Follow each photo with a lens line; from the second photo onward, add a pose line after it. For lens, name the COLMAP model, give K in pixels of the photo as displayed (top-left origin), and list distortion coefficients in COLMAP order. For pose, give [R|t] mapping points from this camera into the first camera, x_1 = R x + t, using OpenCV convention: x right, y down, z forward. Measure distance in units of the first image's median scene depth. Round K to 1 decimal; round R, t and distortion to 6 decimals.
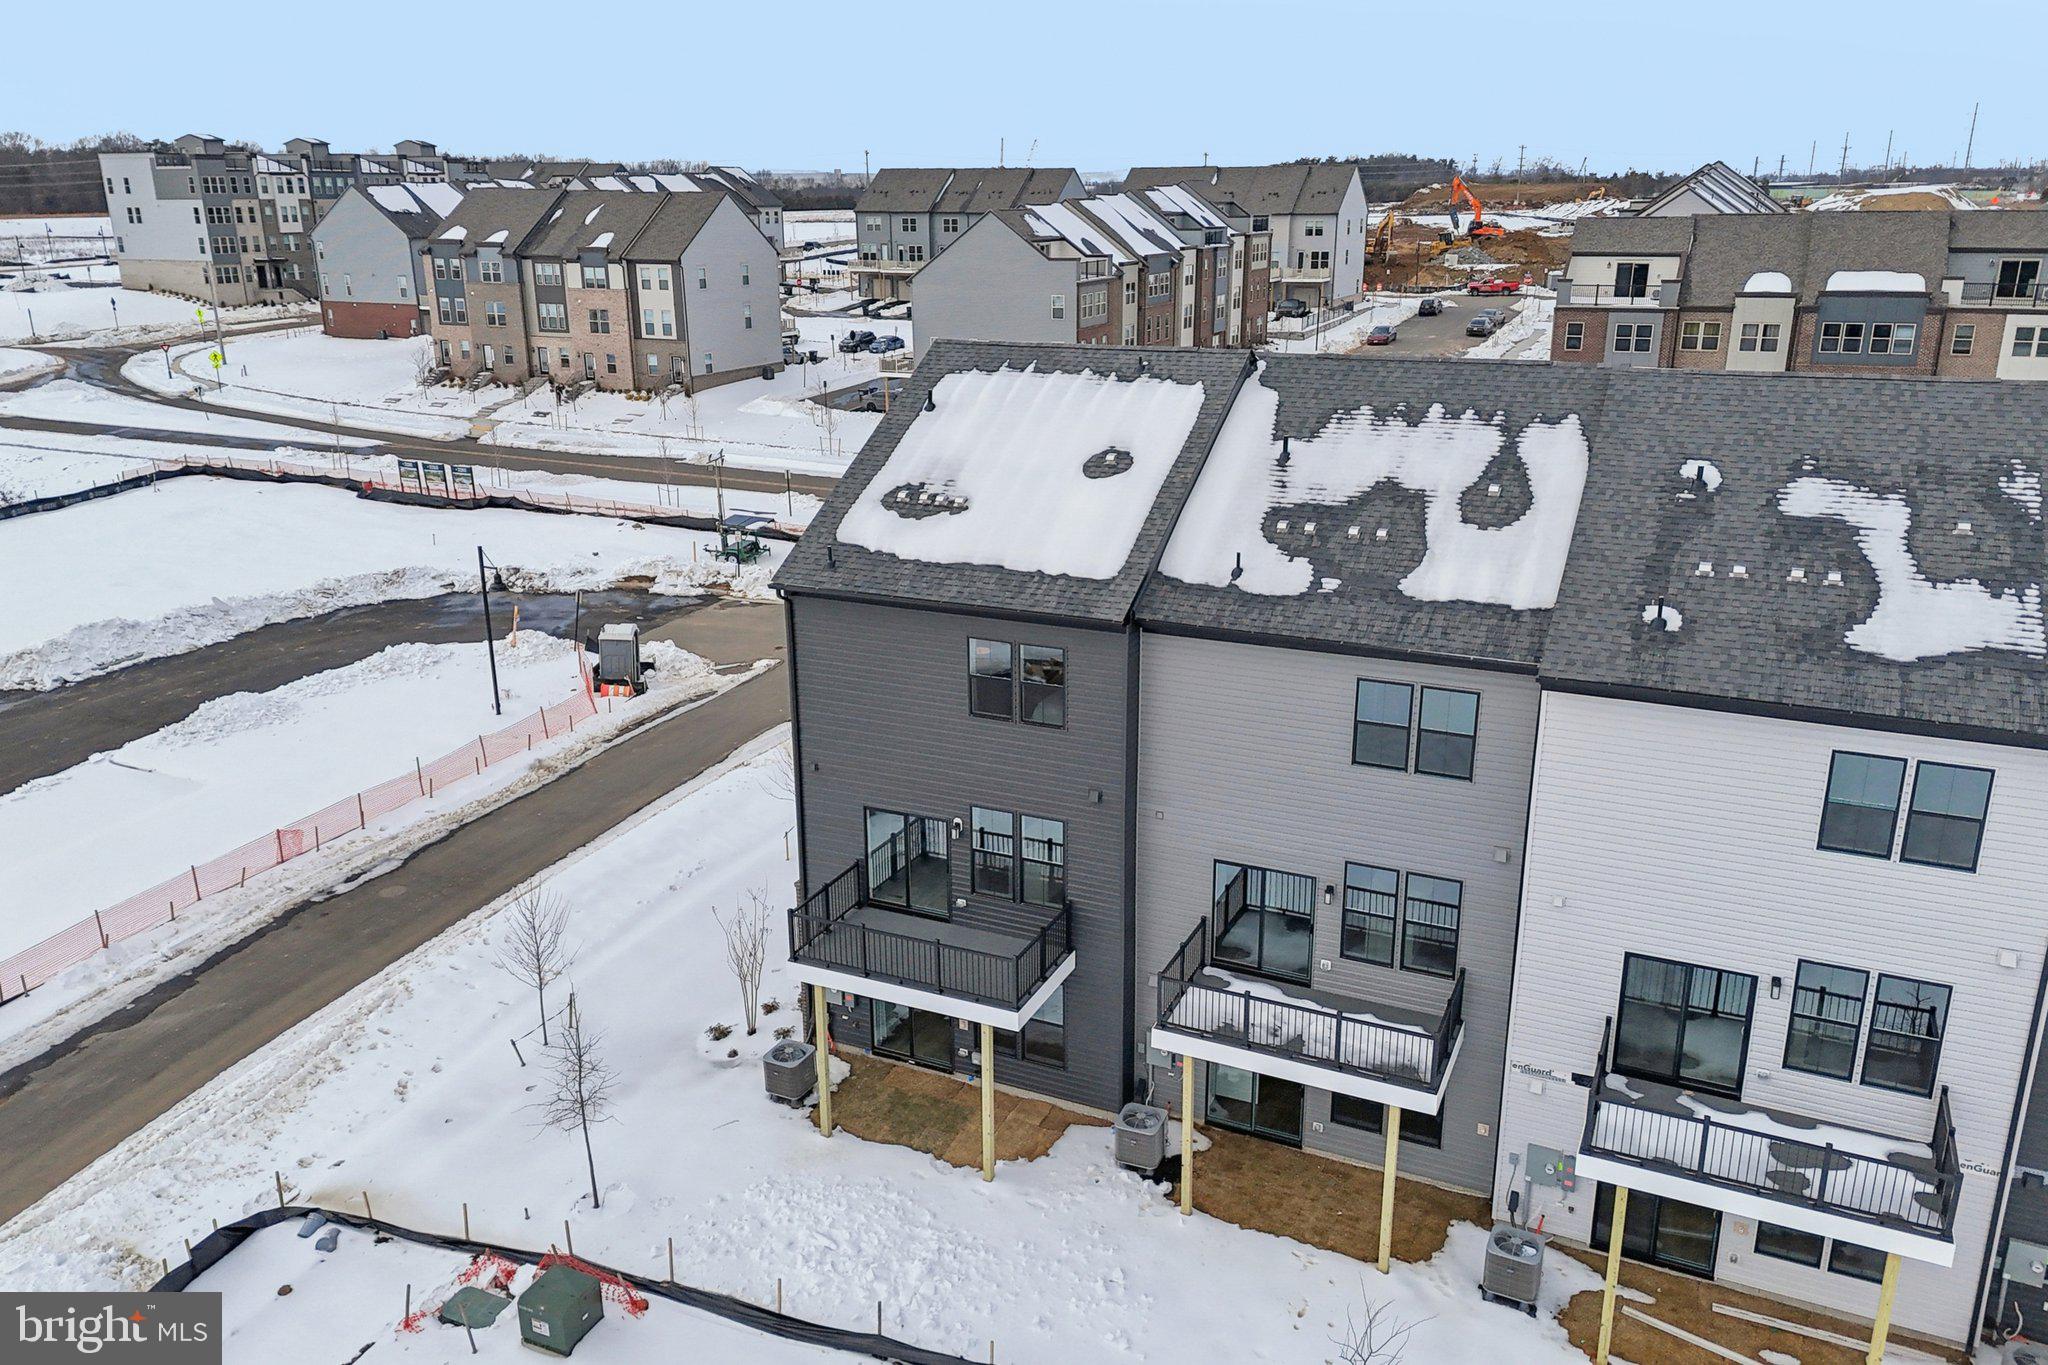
lens RADIAL K [[1464.4, 0, 1033.7], [0, 1464.4, 669.2], [0, 0, 1]] dist [0.078341, -0.072569]
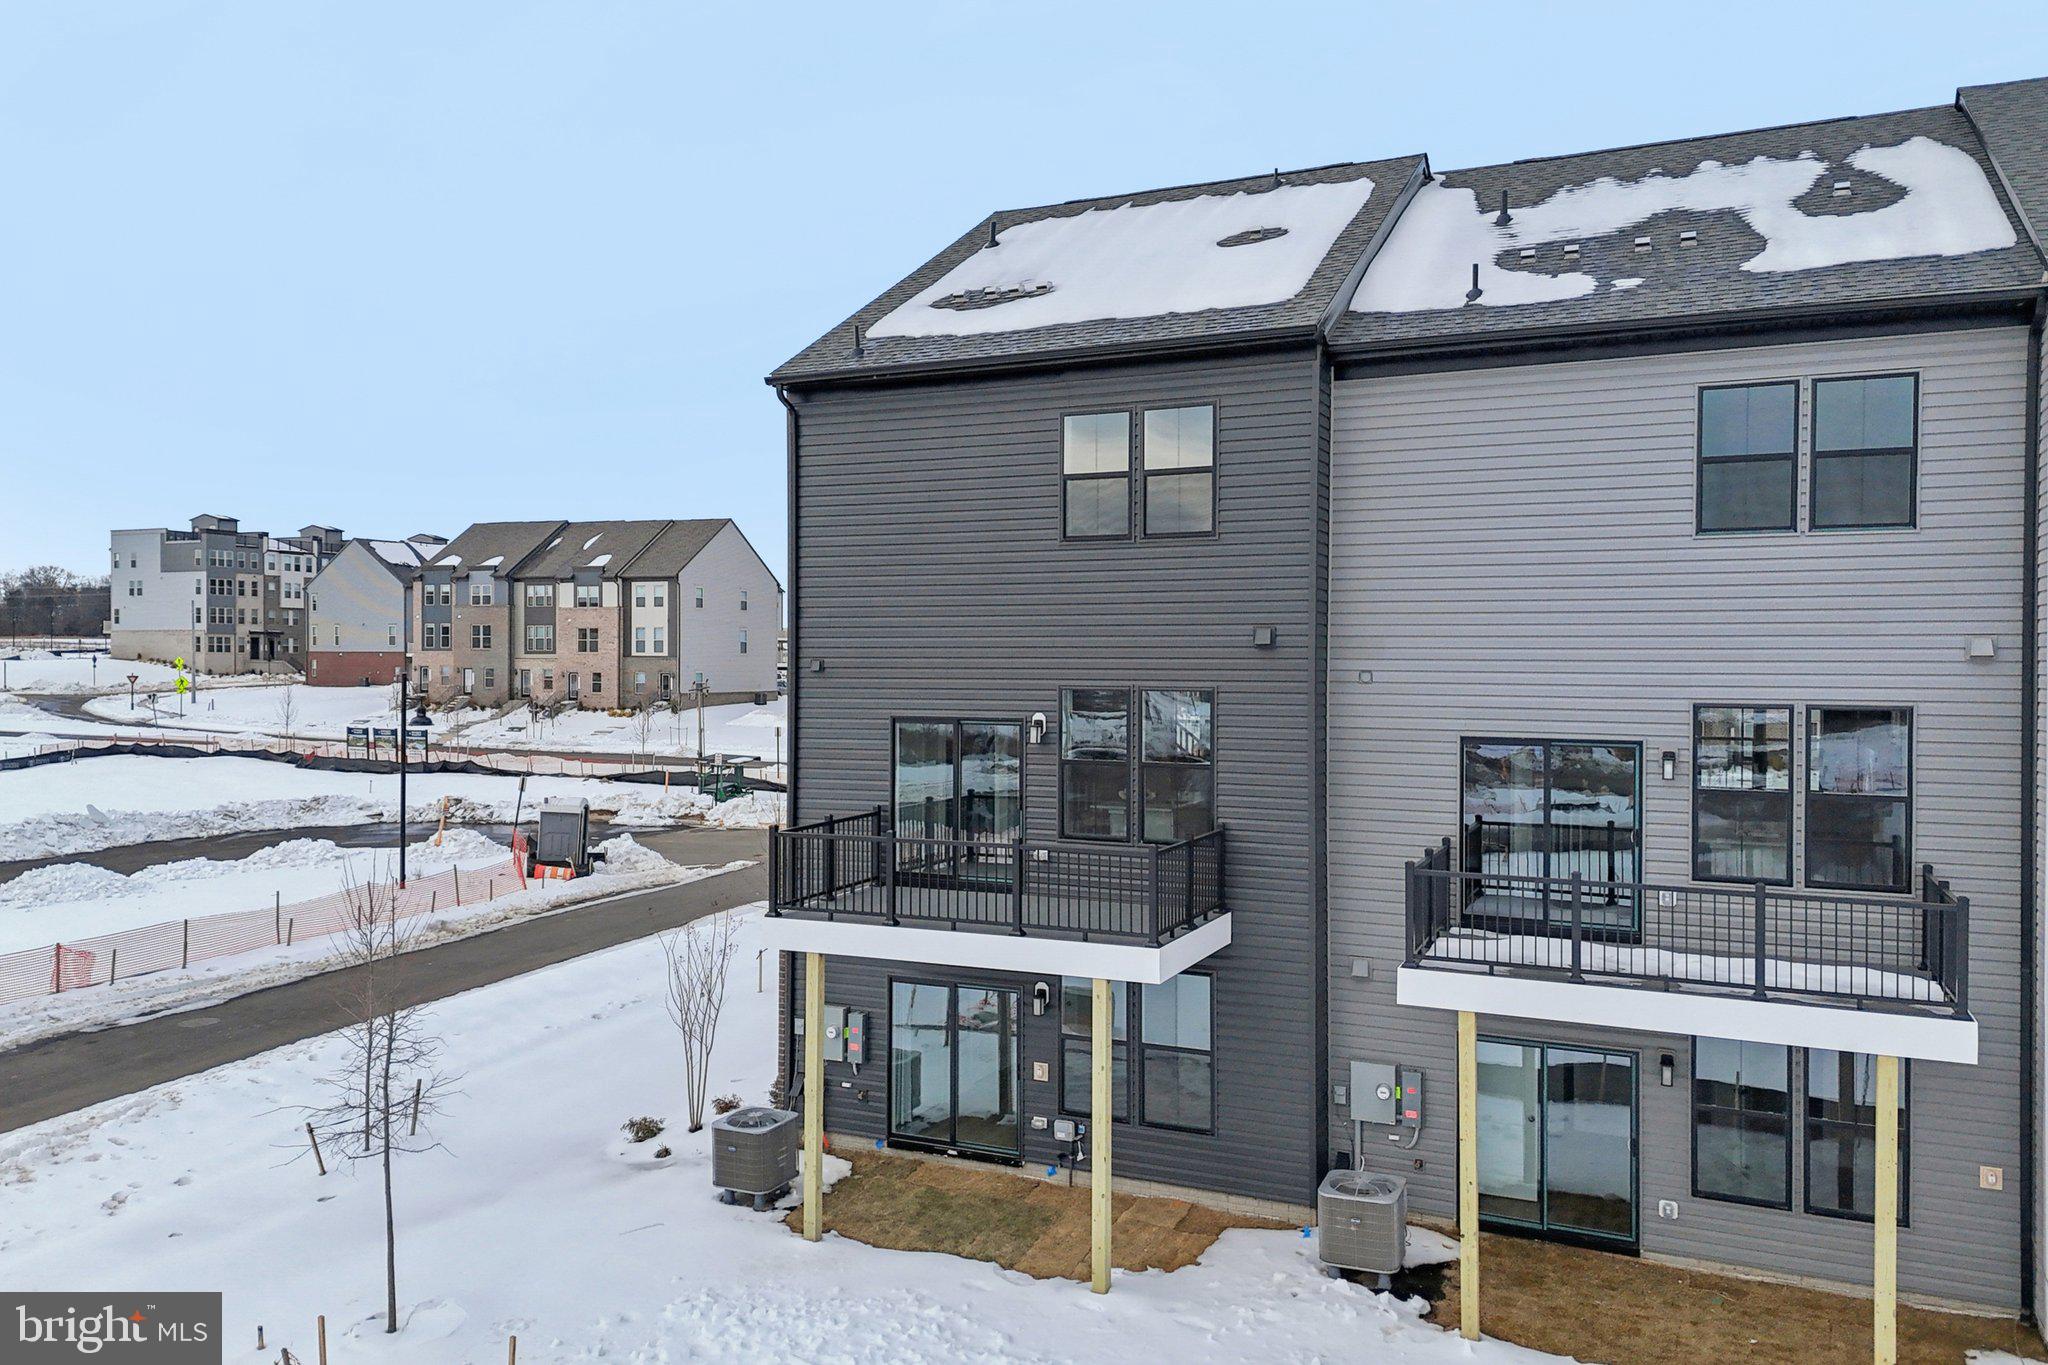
lens RADIAL K [[1464.4, 0, 1033.7], [0, 1464.4, 669.2], [0, 0, 1]] dist [0.078341, -0.072569]
pose [[0.999900, 0.009176, 0.010741, -0.023756], [-0.005736, 0.958550, -0.284867, 0.102978], [-0.012909, 0.284776, 0.958507, 0.144635]]
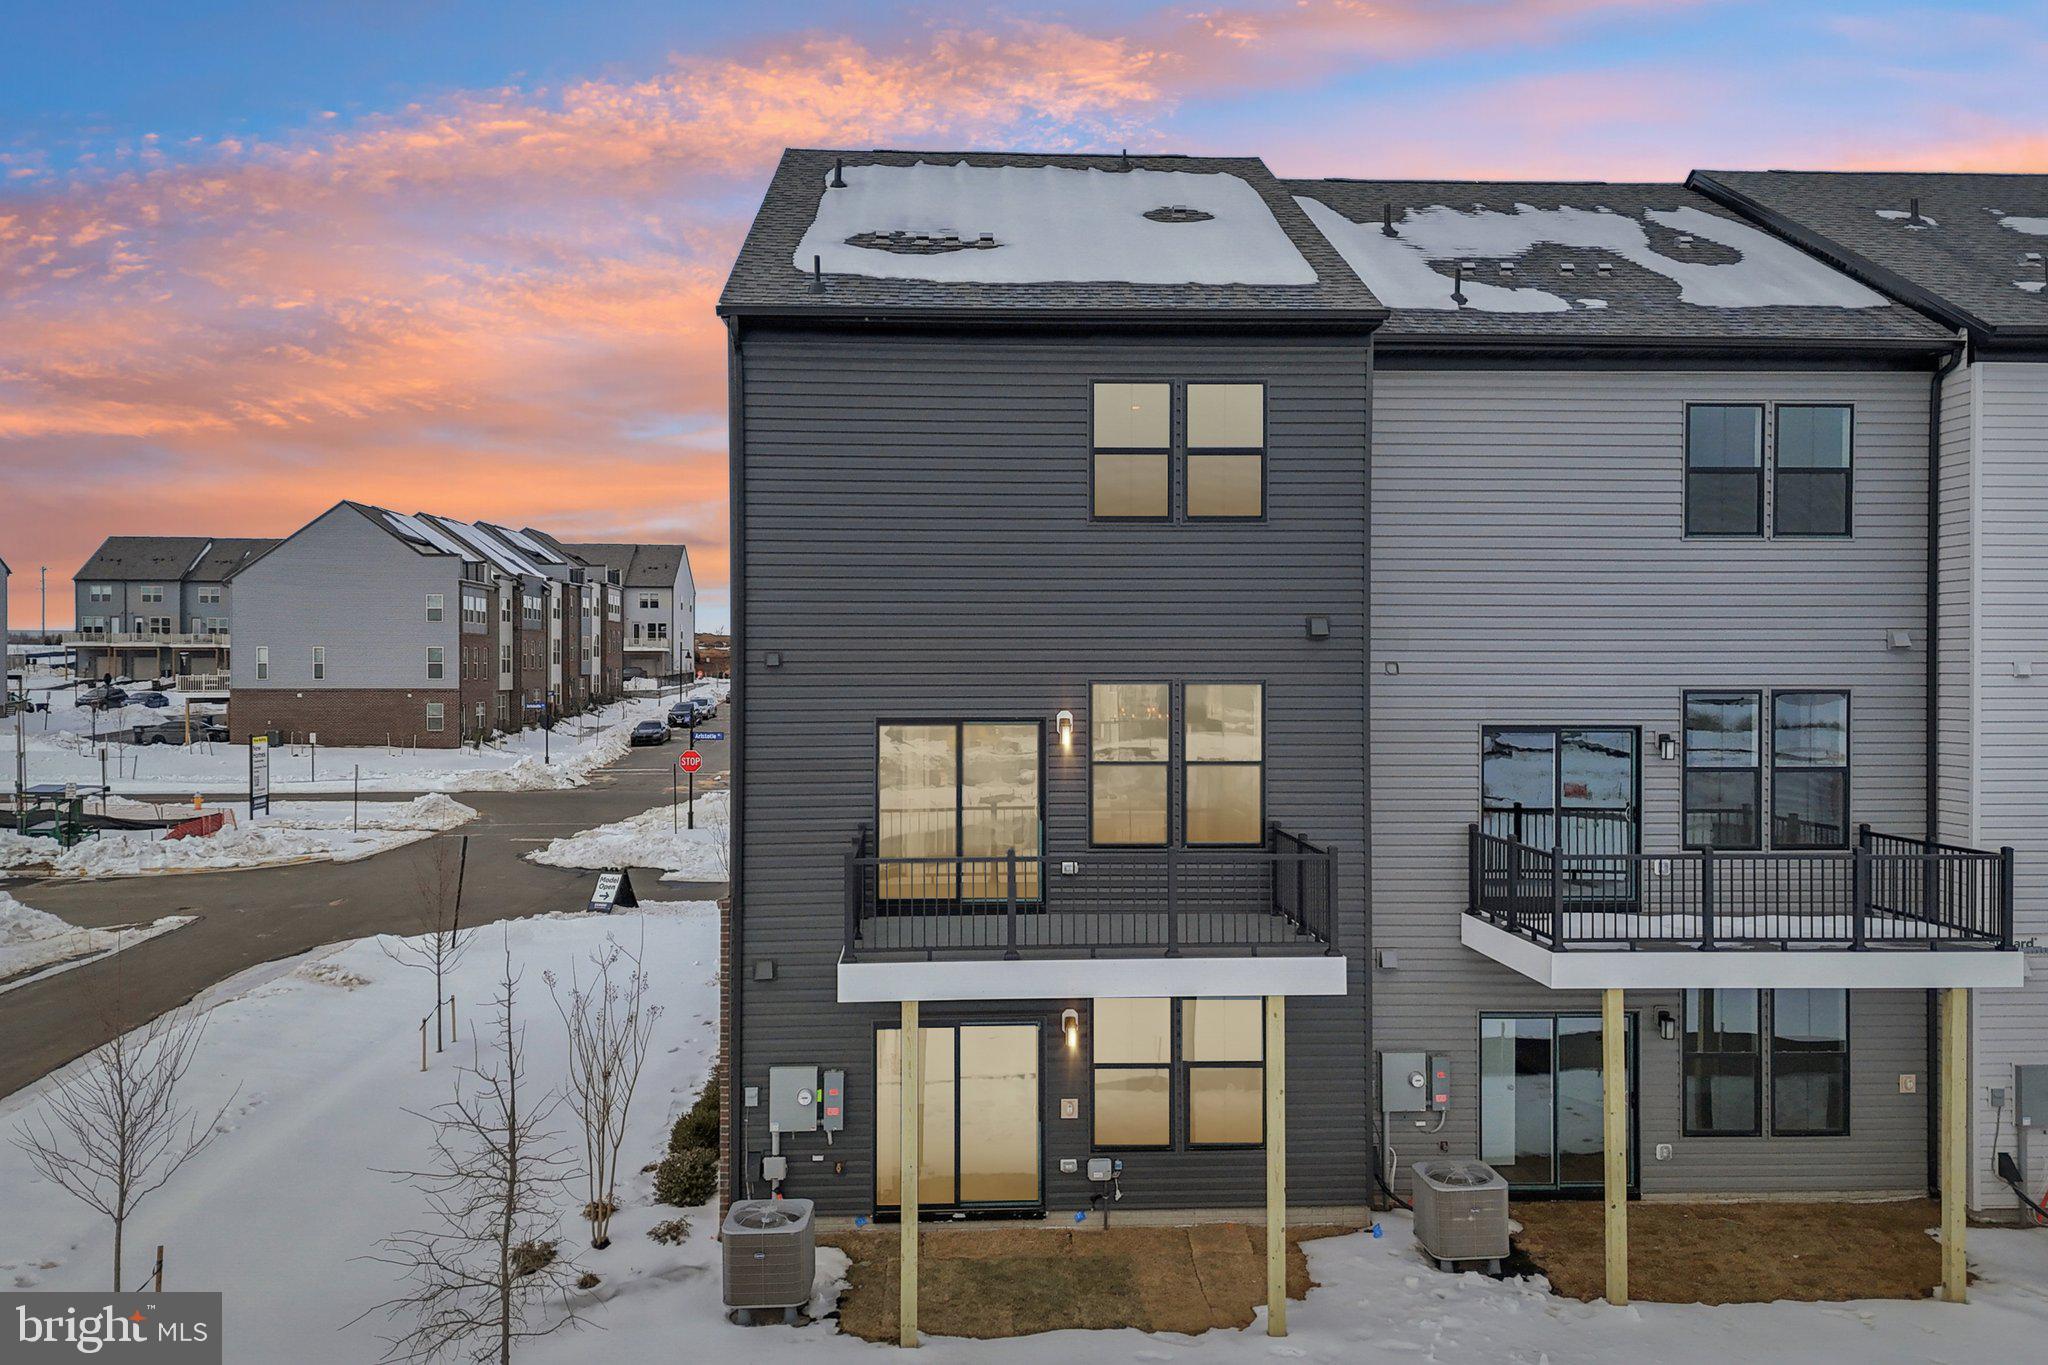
lens RADIAL K [[1473.9, 0, 1019.6], [0, 1473.9, 673.7], [0, 0, 1]] dist [0.073768, -0.068899]
pose [[0.886645, 0.003467, 0.462438, -0.130406], [0.129973, 0.957798, -0.256380, 0.090790], [-0.443811, 0.287423, 0.848776, 0.194929]]
